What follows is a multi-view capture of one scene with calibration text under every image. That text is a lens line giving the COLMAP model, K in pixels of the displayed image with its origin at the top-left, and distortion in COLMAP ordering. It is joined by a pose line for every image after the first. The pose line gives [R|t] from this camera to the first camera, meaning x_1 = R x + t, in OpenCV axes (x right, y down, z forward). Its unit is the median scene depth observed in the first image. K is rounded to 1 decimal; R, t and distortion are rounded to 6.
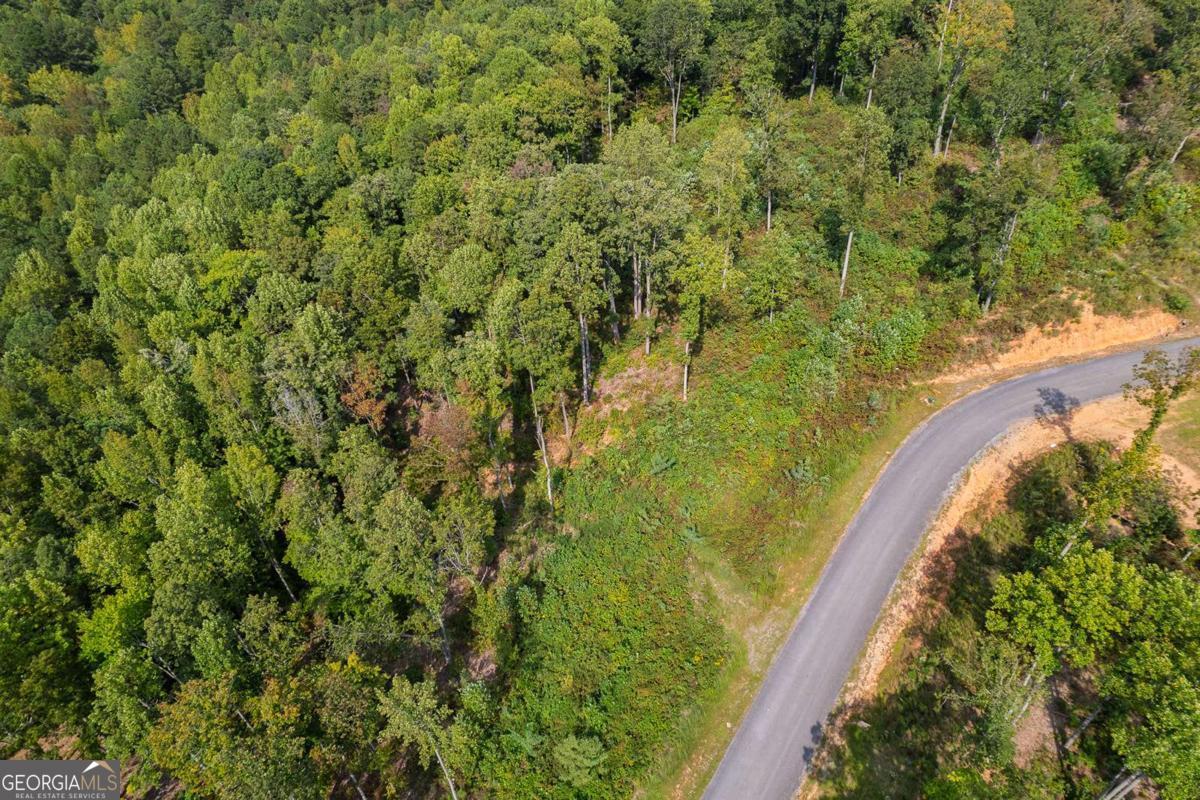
lens RADIAL K [[774.7, 0, 600.2], [0, 774.7, 391.8], [0, 0, 1]] dist [-0.071940, 0.072275]
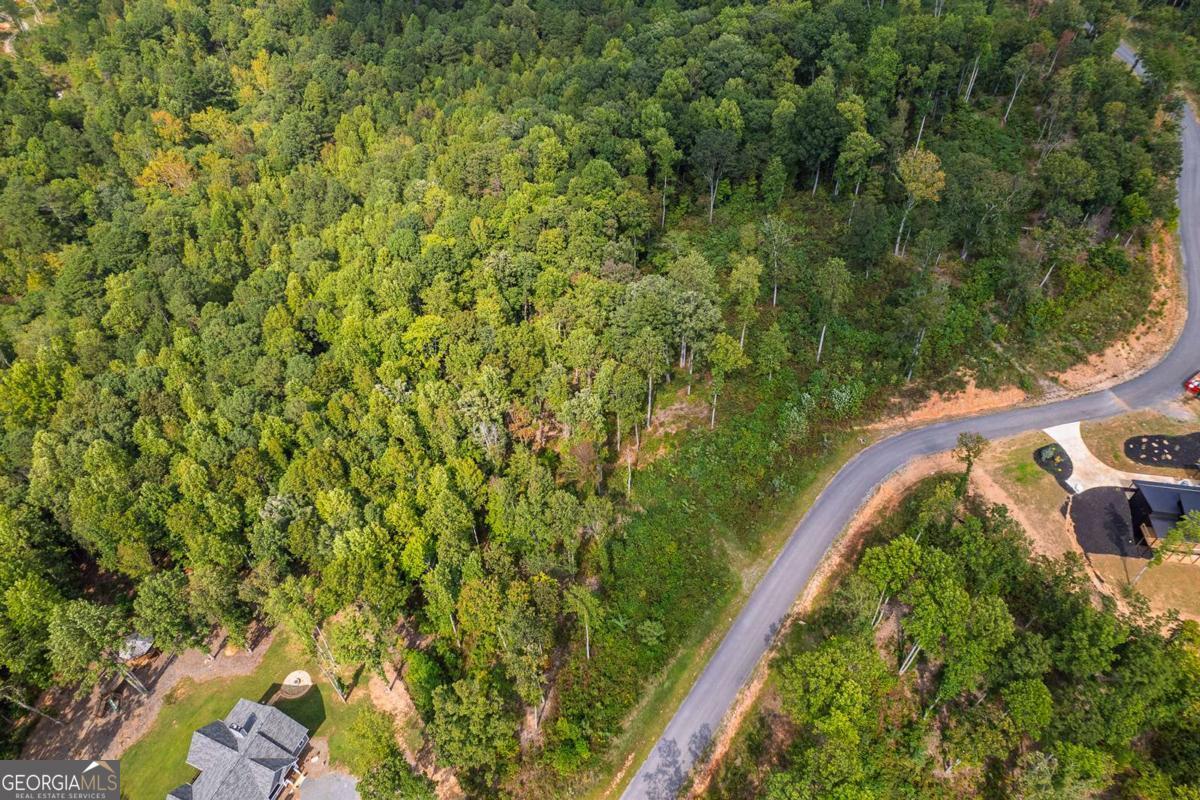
lens RADIAL K [[769.8, 0, 600.0], [0, 769.8, 400.0], [0, 0, 1]] dist [-0.036163, -0.000003]
pose [[0.998942, 0.043586, -0.014633, -0.105122], [-0.042508, 0.996825, 0.067327, -0.153722], [0.017521, -0.066634, 0.997624, -0.606046]]
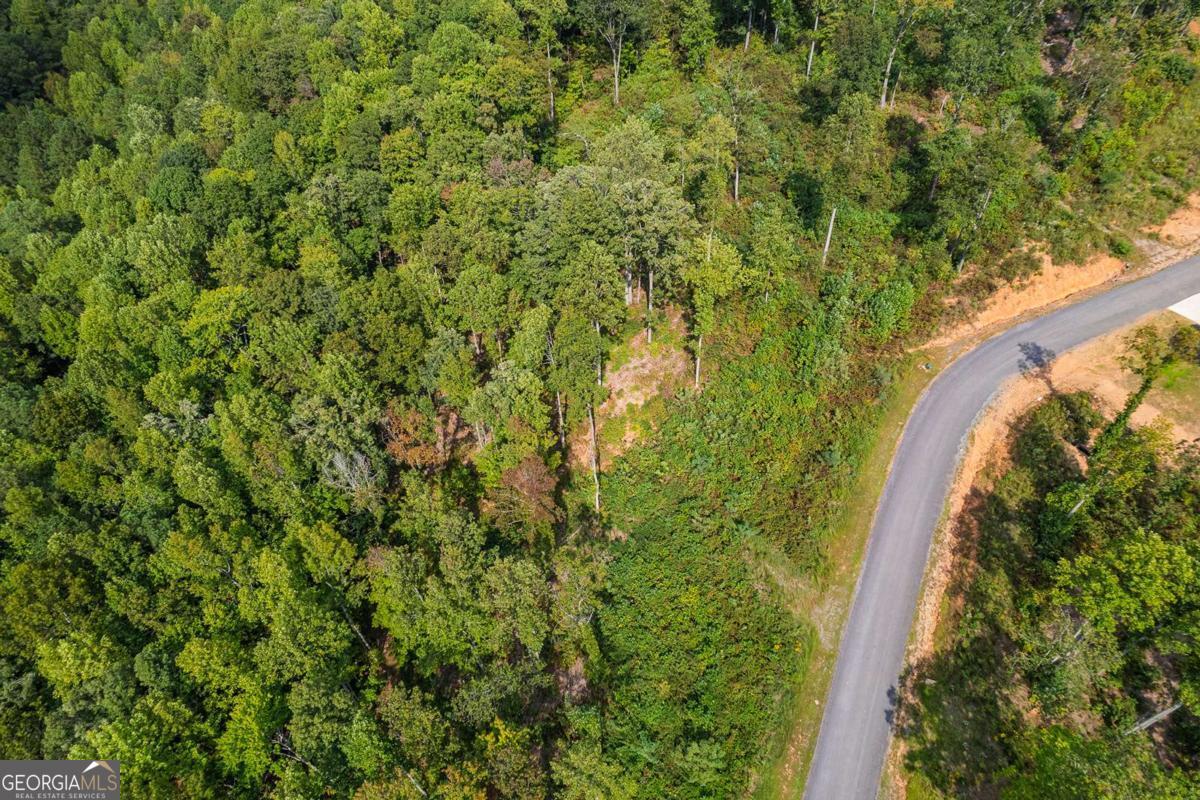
lens RADIAL K [[774.7, 0, 600.2], [0, 774.7, 391.8], [0, 0, 1]] dist [-0.071940, 0.072275]
pose [[0.982396, -0.132614, 0.131573, -0.168014], [0.116109, 0.985204, 0.126063, -0.139828], [-0.146344, -0.108567, 0.983258, -0.007330]]
